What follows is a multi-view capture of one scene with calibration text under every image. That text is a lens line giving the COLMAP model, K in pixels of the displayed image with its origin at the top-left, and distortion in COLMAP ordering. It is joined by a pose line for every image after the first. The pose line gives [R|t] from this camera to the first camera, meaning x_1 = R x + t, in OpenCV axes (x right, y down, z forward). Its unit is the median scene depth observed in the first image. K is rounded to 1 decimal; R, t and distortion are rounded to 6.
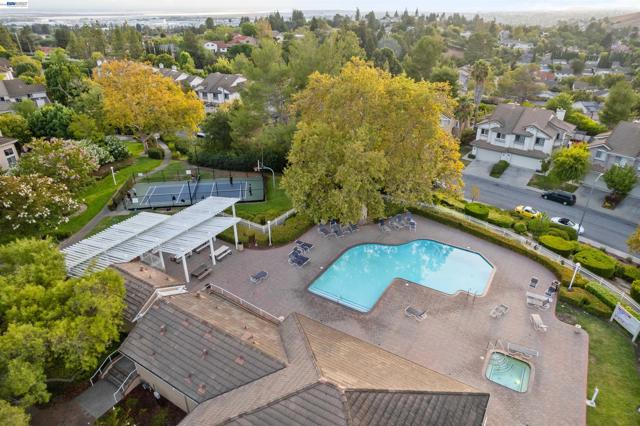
lens RADIAL K [[408.1, 0, 321.1], [0, 408.1, 210.6], [0, 0, 1]] dist [-0.084808, 0.078206]
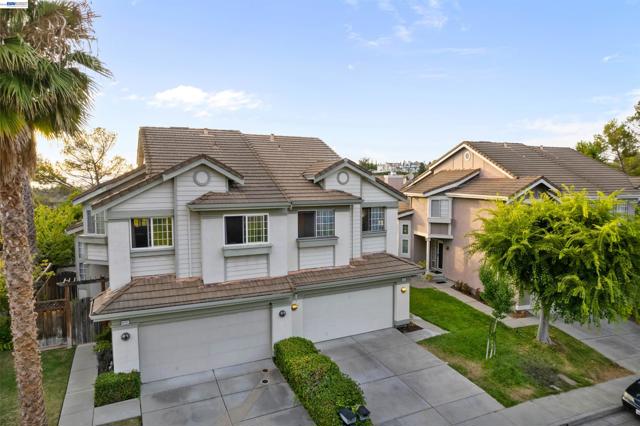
lens RADIAL K [[408.1, 0, 321.1], [0, 408.1, 210.6], [0, 0, 1]] dist [-0.084808, 0.078206]
pose [[0.409577, -0.060438, 0.910271, 0.275200], [0.417290, 0.899711, -0.128023, -0.151696], [-0.811243, 0.432282, 0.393721, 0.879410]]
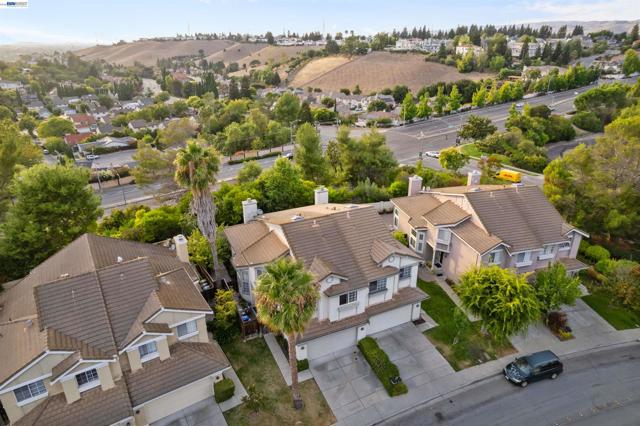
lens RADIAL K [[408.1, 0, 321.1], [0, 408.1, 210.6], [0, 0, 1]] dist [-0.084808, 0.078206]
pose [[0.434886, -0.351868, 0.828893, 0.095801], [0.410287, 0.896824, 0.165444, -0.357708], [-0.801585, 0.268135, 0.534382, 0.753792]]
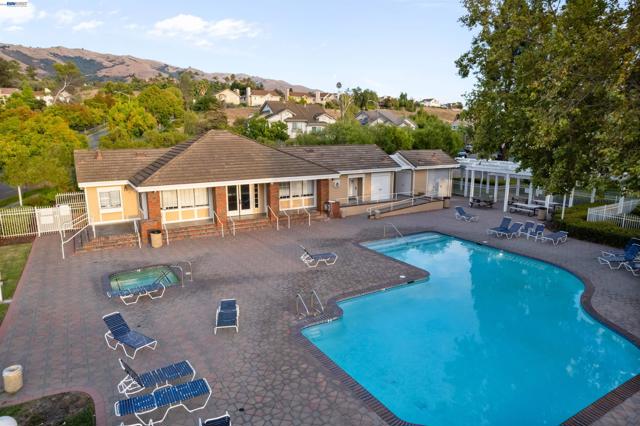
lens RADIAL K [[408.1, 0, 321.1], [0, 408.1, 210.6], [0, 0, 1]] dist [-0.084808, 0.078206]
pose [[-0.432901, 0.180483, -0.883189, 0.317906], [-0.405809, 0.835840, 0.369717, -0.008232], [0.804932, 0.518457, -0.288594, 0.485712]]
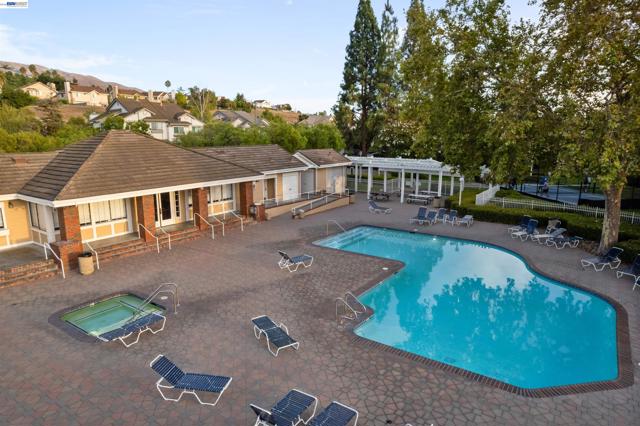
lens RADIAL K [[408.1, 0, 321.1], [0, 408.1, 210.6], [0, 0, 1]] dist [-0.084808, 0.078206]
pose [[-0.034338, 0.196524, -0.979898, 0.333200], [-0.455198, 0.869796, 0.190393, 0.029914], [0.889728, 0.452586, 0.059590, 0.412860]]
